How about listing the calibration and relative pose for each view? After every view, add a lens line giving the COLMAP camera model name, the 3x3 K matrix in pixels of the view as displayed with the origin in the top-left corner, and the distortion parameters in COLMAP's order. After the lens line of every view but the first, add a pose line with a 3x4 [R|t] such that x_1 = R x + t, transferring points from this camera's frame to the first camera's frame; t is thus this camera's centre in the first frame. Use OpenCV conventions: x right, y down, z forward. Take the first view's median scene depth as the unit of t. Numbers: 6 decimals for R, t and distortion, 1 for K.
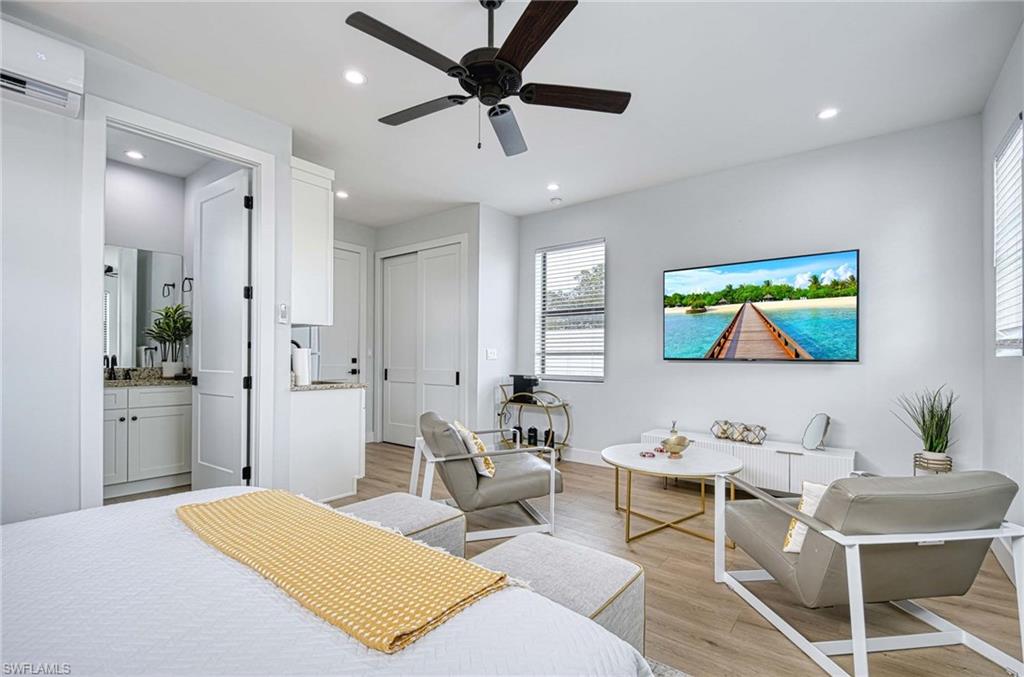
lens RADIAL K [[447.9, 0, 525.2], [0, 447.9, 352.4], [0, 0, 1]] dist [0.001159, -0.000277]
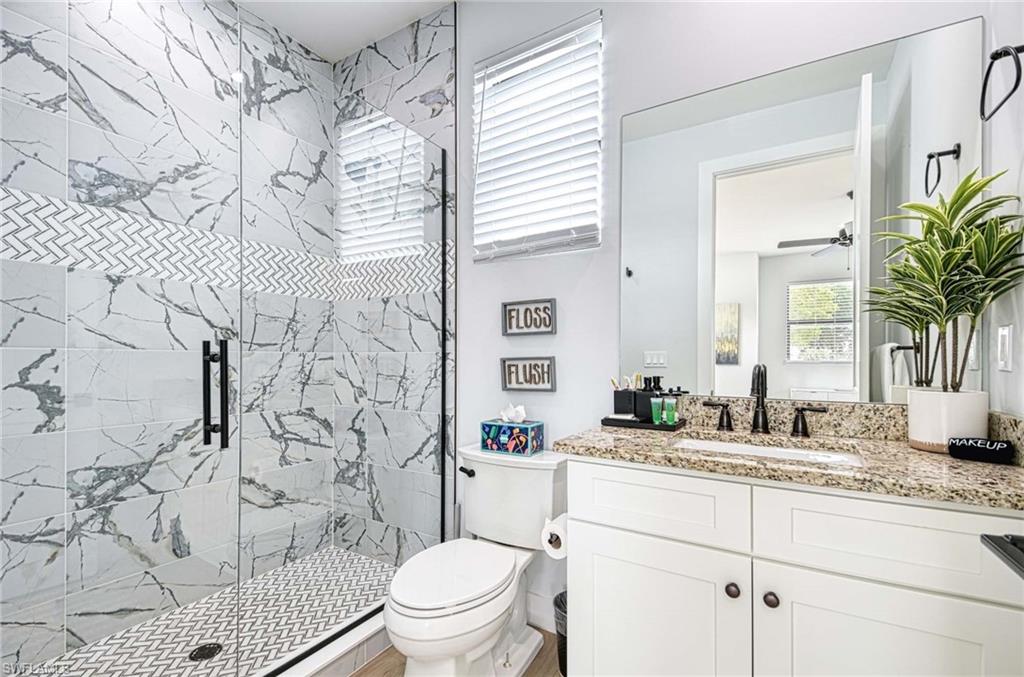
lens RADIAL K [[447.9, 0, 507.8], [0, 447.9, 359.7], [0, 0, 1]] dist [0.001159, -0.000277]
pose [[0.077852, -0.002152, -0.996963, -0.528217], [0.003214, 0.999993, -0.001908, 0.001769], [0.996960, -0.003056, 0.077858, 0.705884]]
